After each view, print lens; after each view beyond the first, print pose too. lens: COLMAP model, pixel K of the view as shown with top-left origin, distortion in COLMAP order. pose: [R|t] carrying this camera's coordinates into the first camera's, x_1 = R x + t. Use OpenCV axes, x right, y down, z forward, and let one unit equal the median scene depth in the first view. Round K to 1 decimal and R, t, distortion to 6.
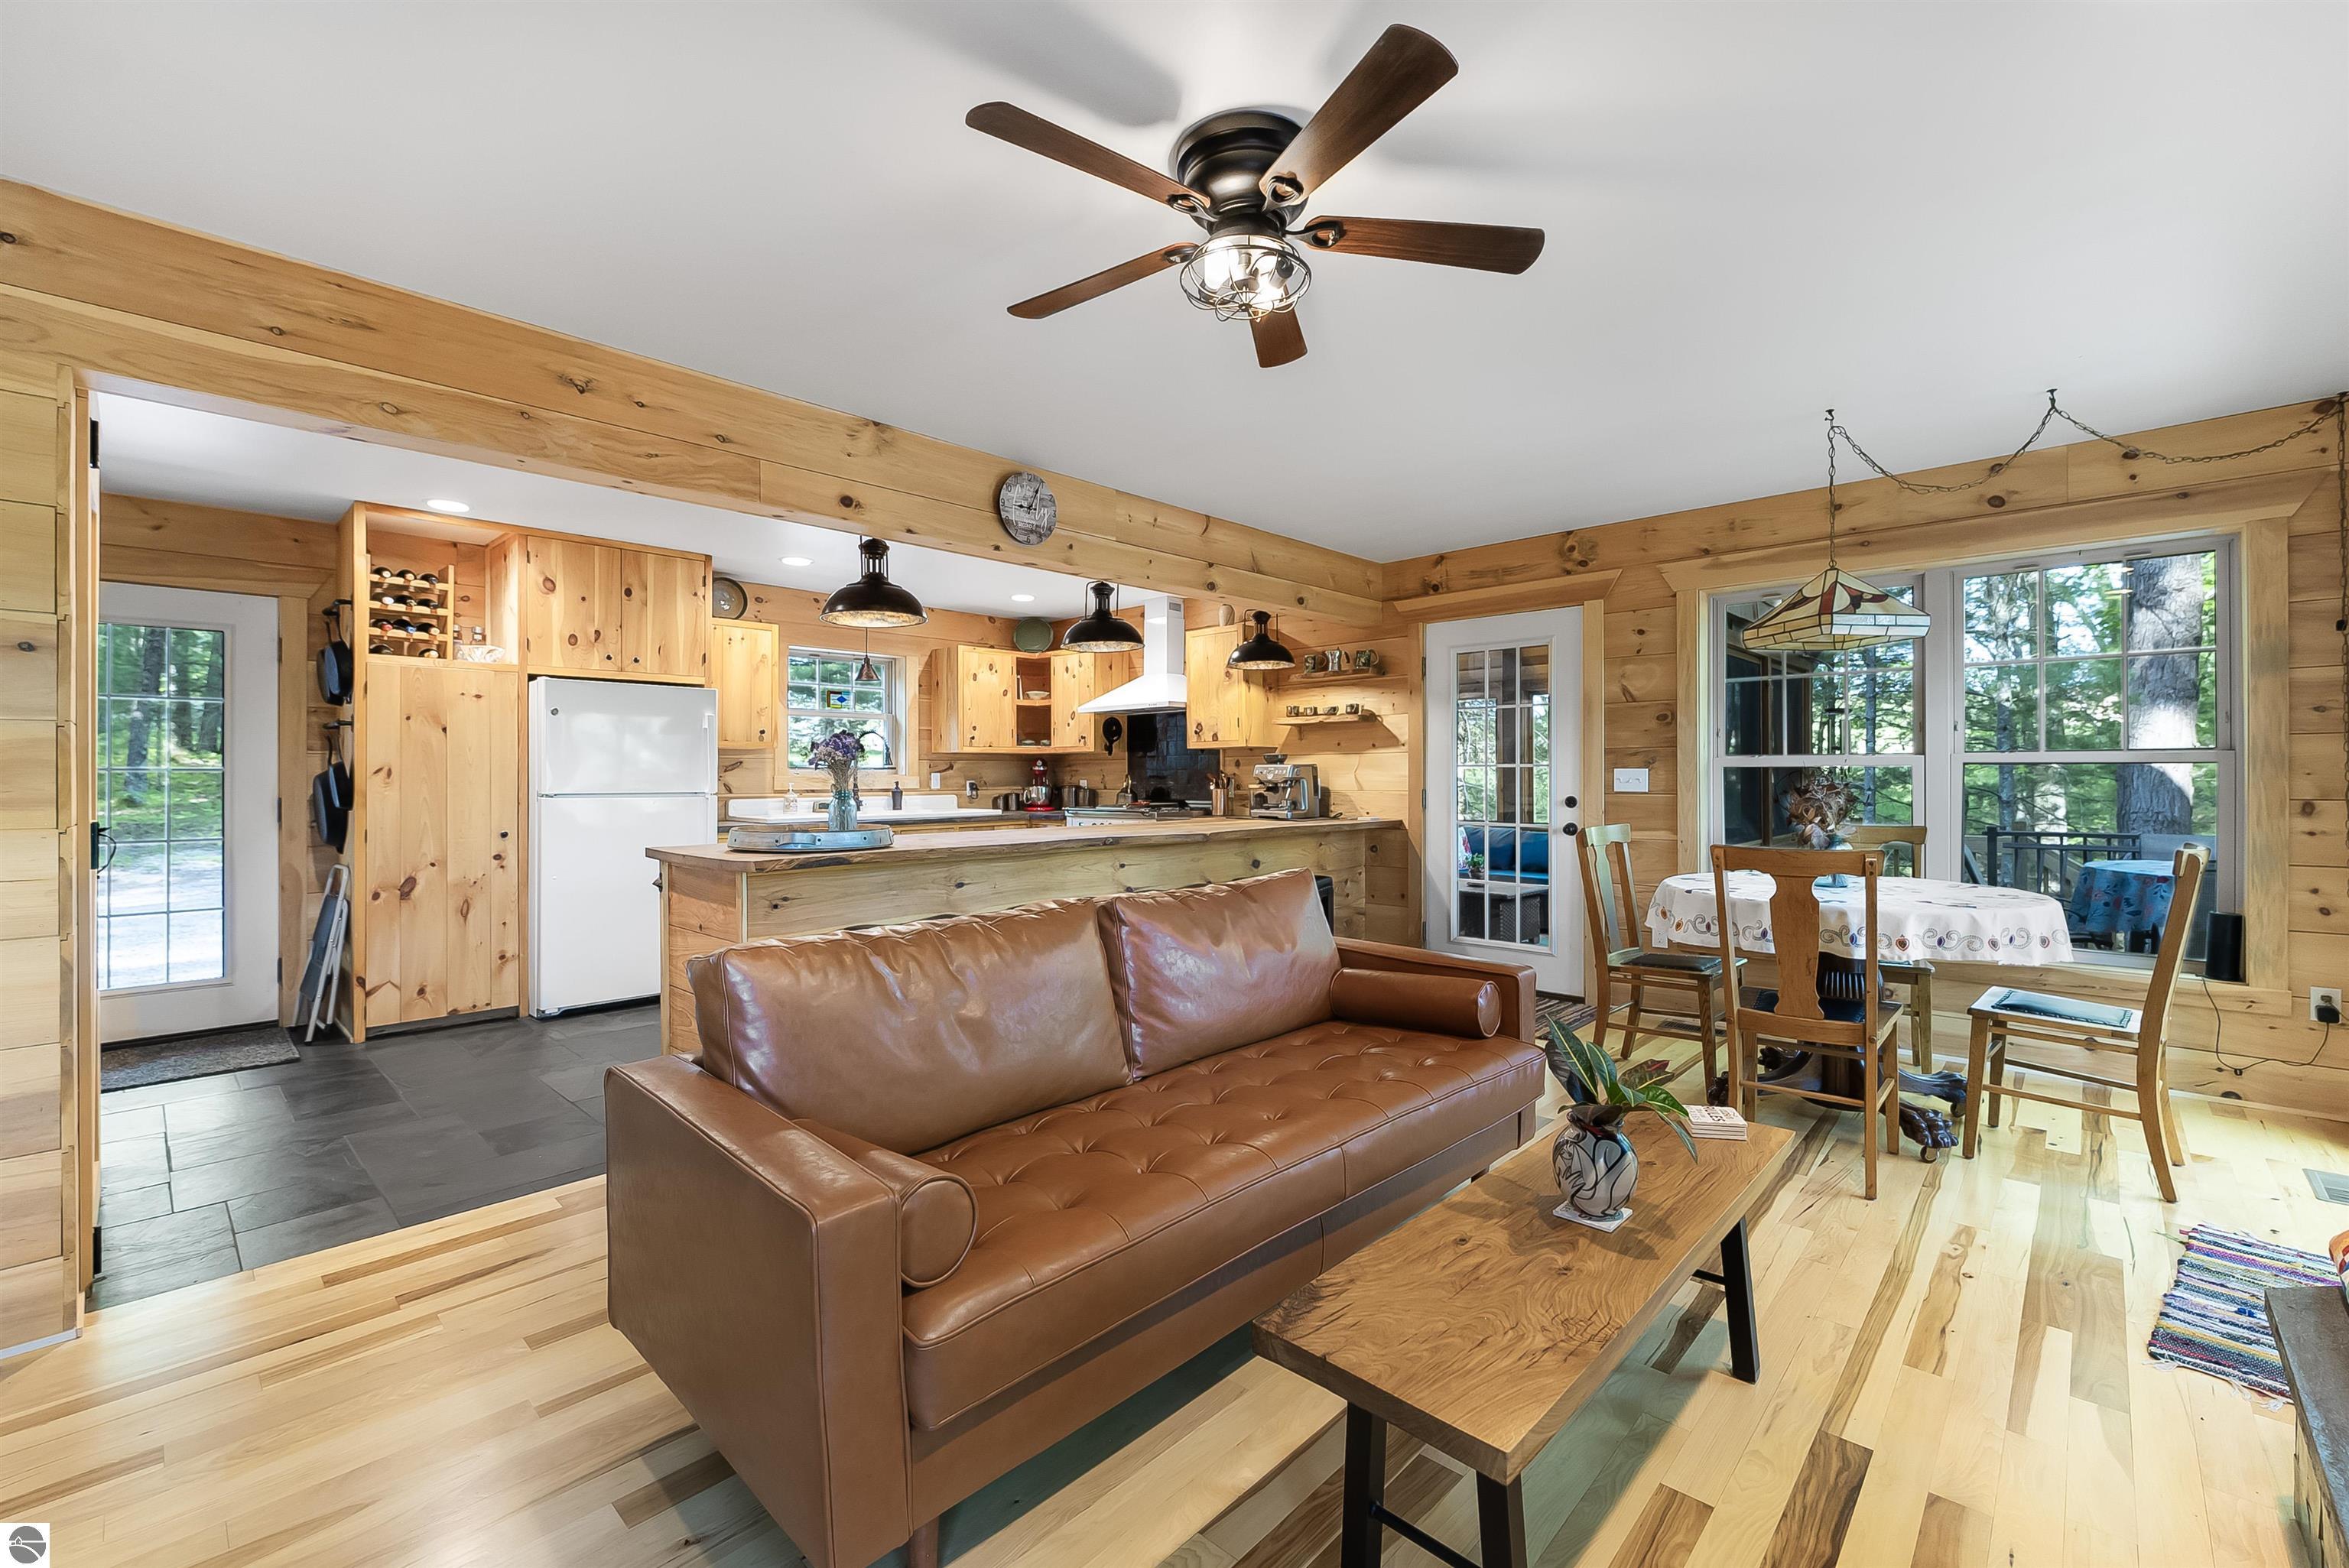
lens RADIAL K [[989.4, 0, 1182.5], [0, 989.4, 774.9], [0, 0, 1]] dist [-0.000986, -0.001287]
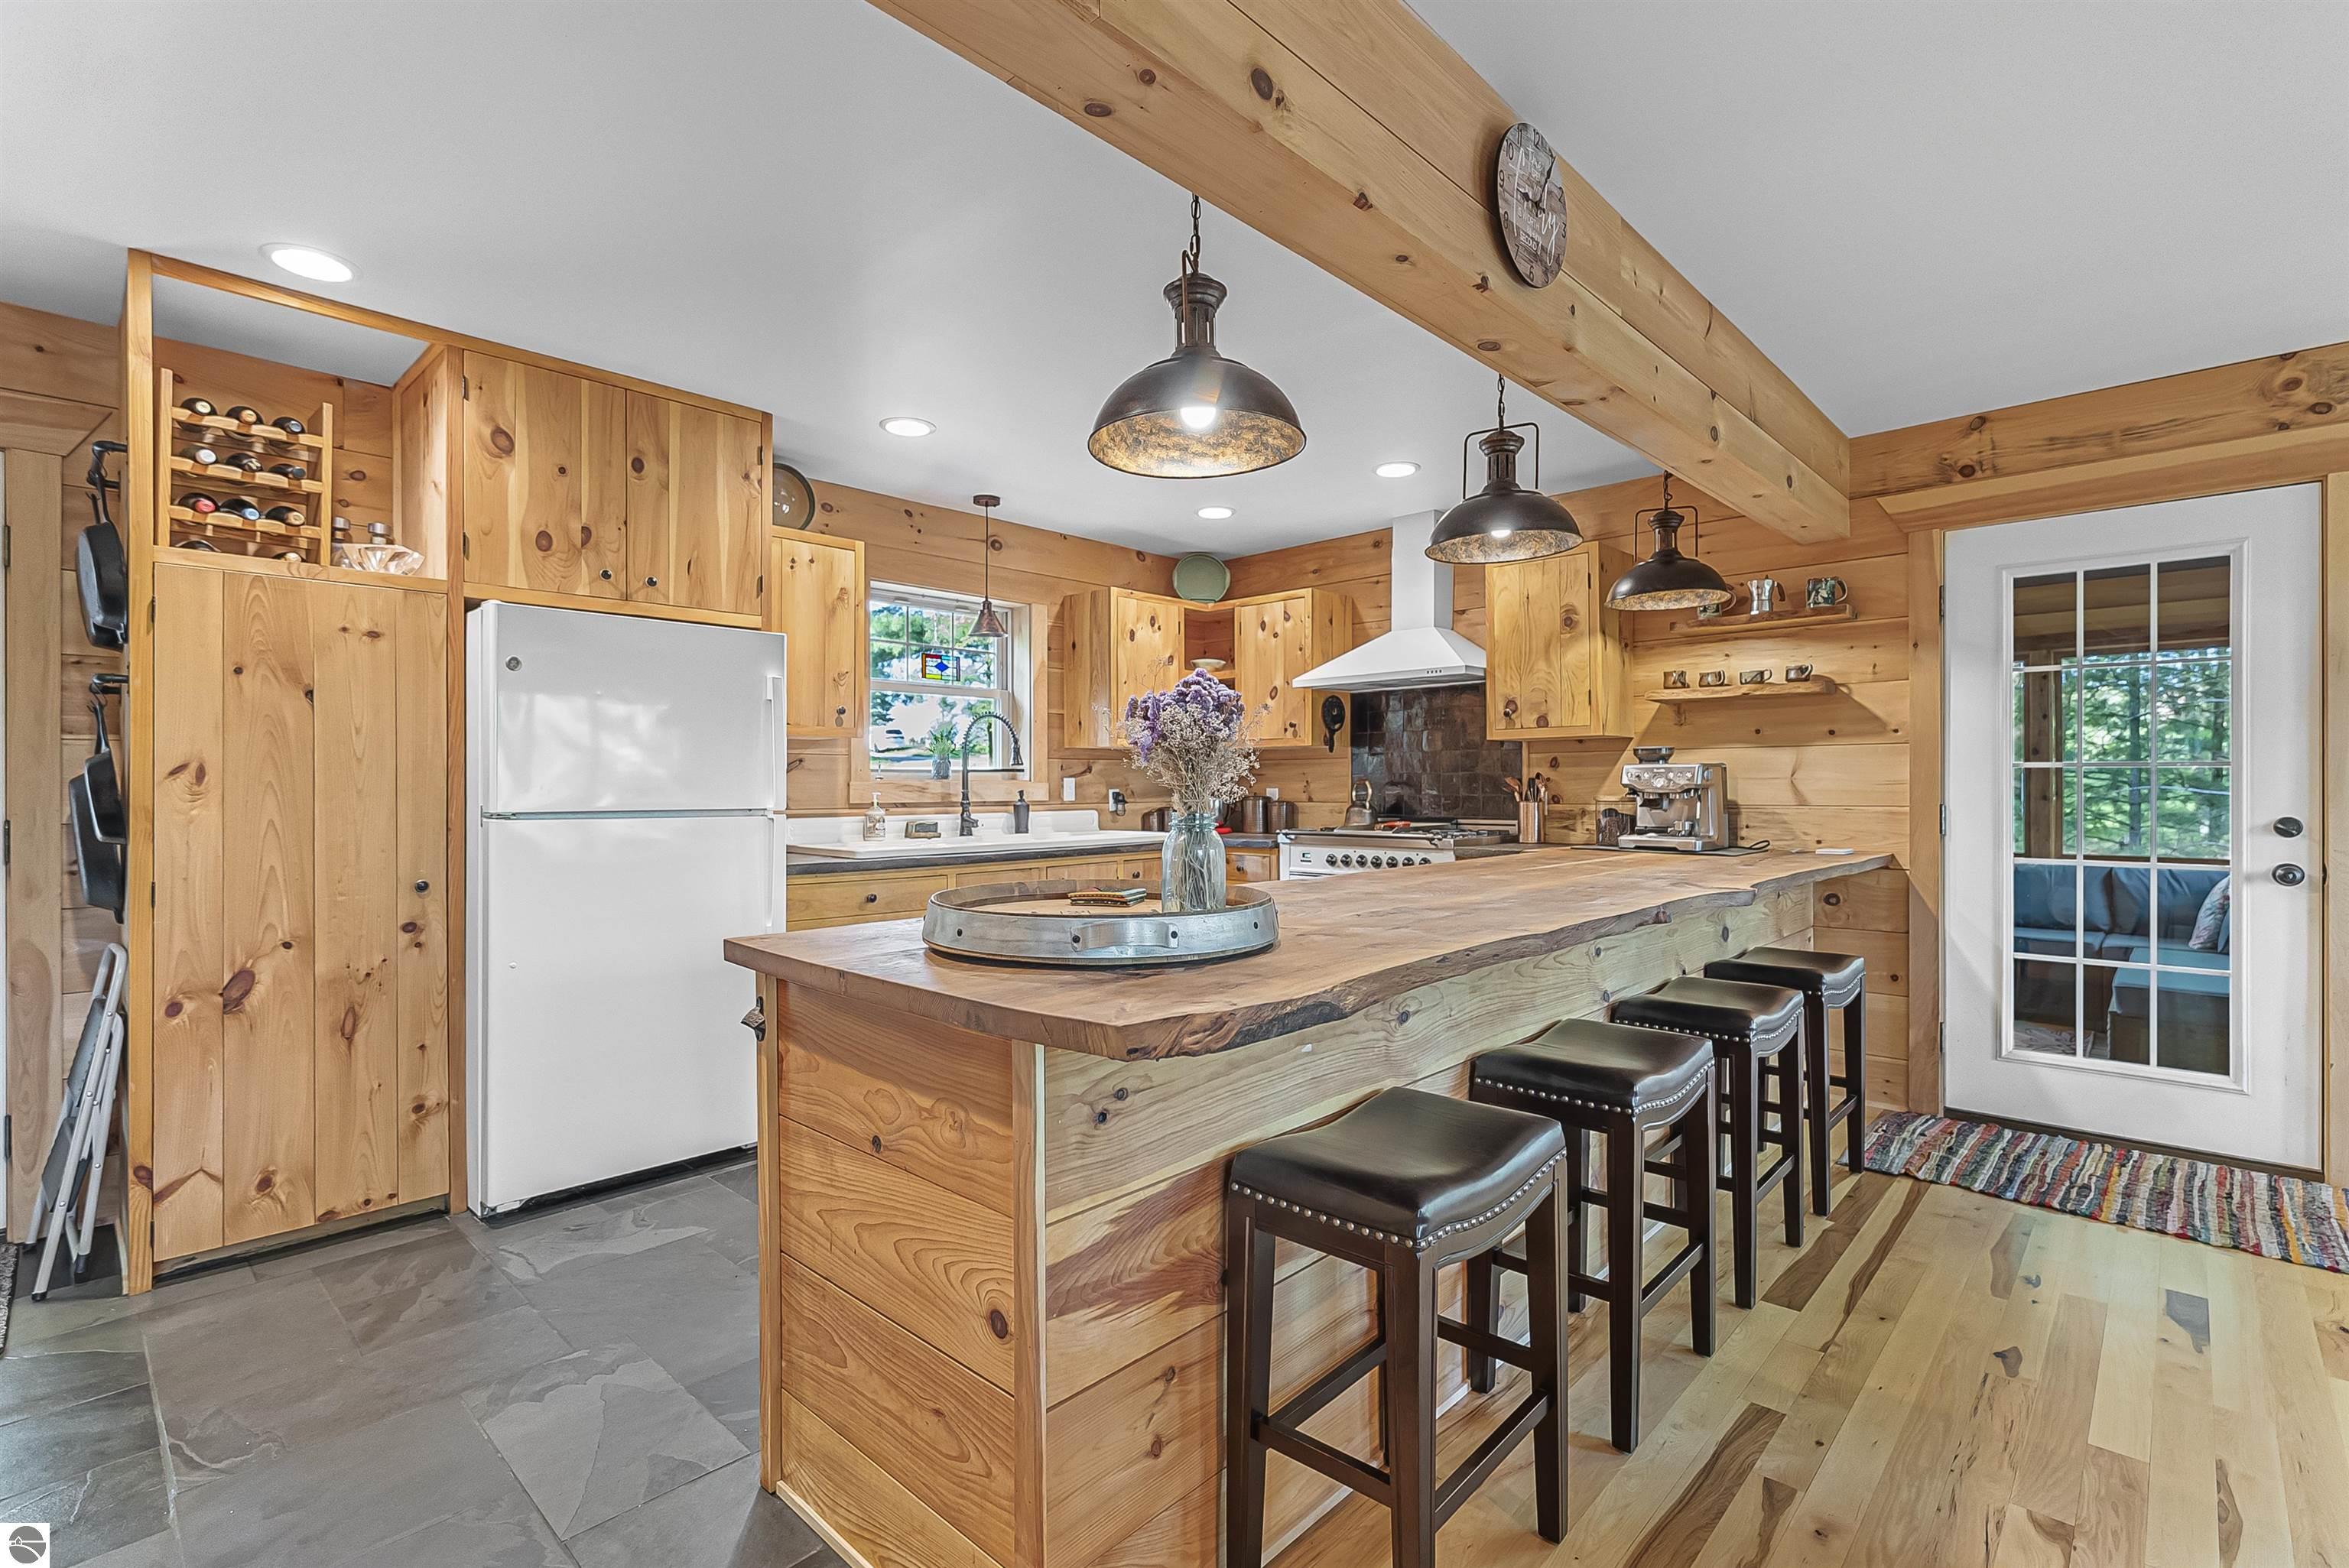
lens RADIAL K [[1063.5, 0, 1176.2], [0, 1063.5, 784.6], [0, 0, 1]] dist [-0.002976, 0.000469]
pose [[1.000000, 0.000418, -0.000315, -0.240335], [-0.000417, 0.999999, 0.000921, 0.002432], [0.000316, -0.000921, 1.000000, 0.369720]]
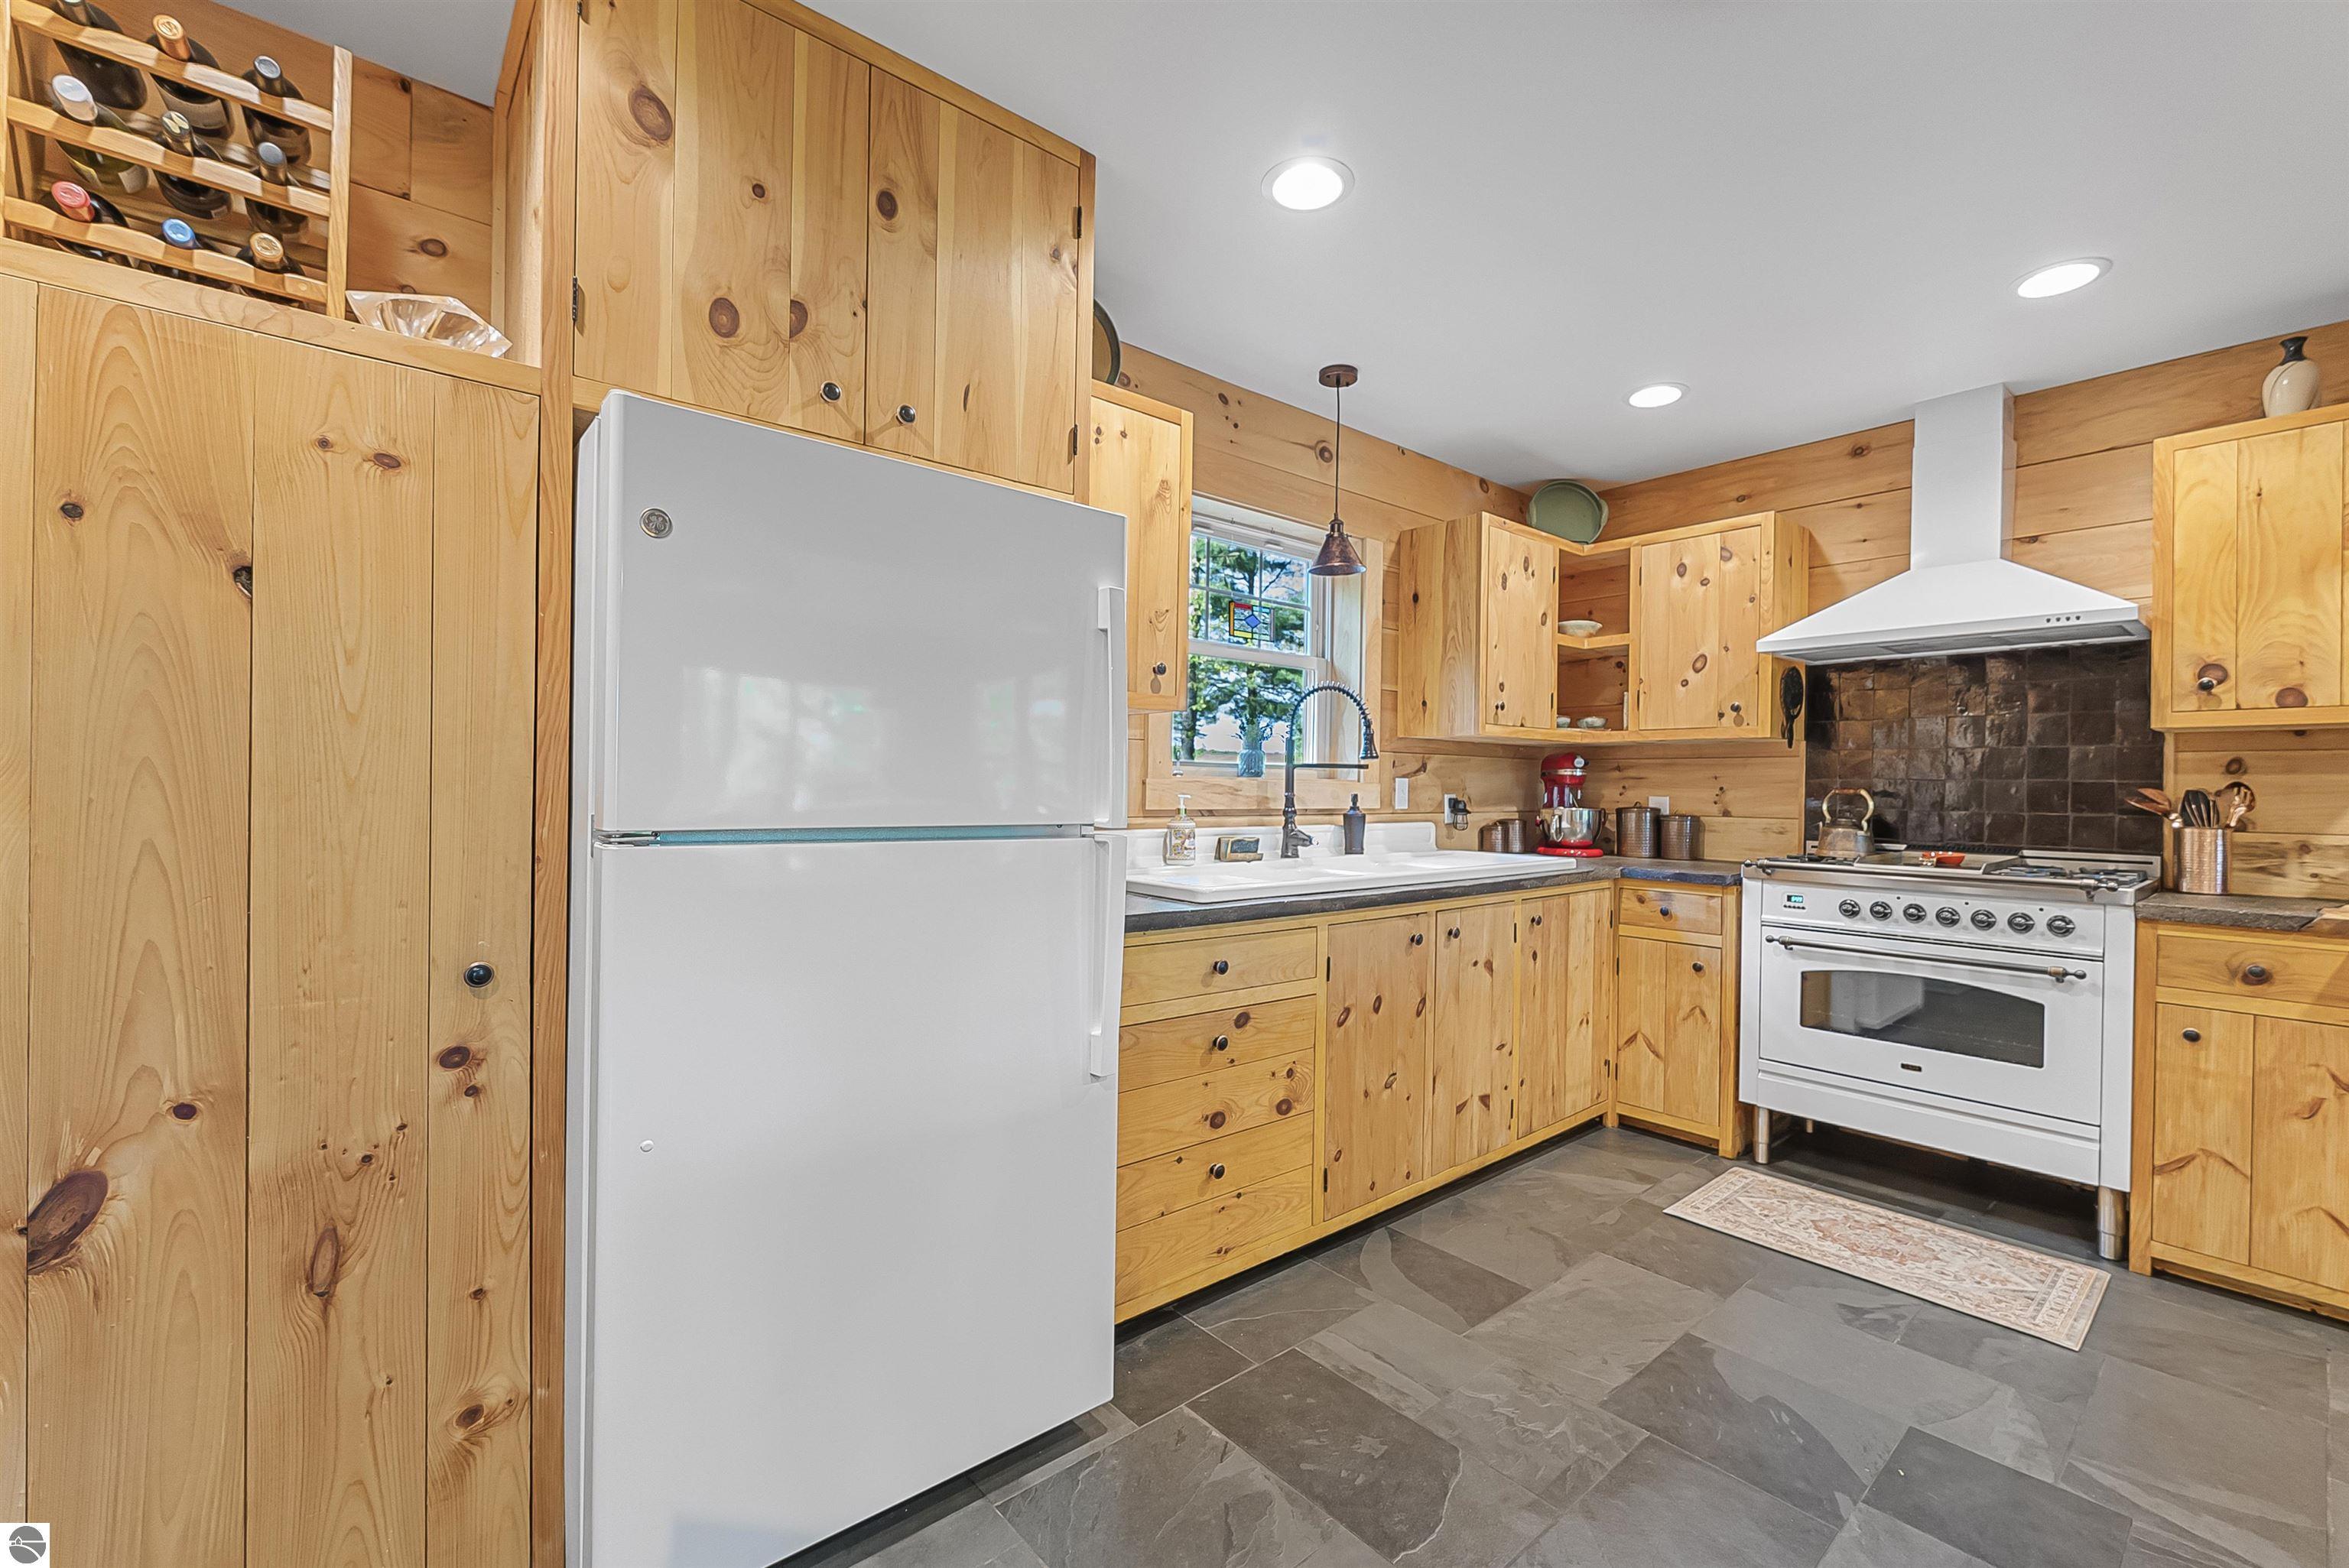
lens RADIAL K [[957.7, 0, 1172.7], [0, 957.7, 790.1], [0, 0, 1]] dist [-0.007493, 0.001292]
pose [[0.993216, 0.017966, -0.114887, -0.422220], [-0.017226, 0.999824, 0.007434, 0.003208], [0.115001, -0.005405, 0.993351, 0.689057]]
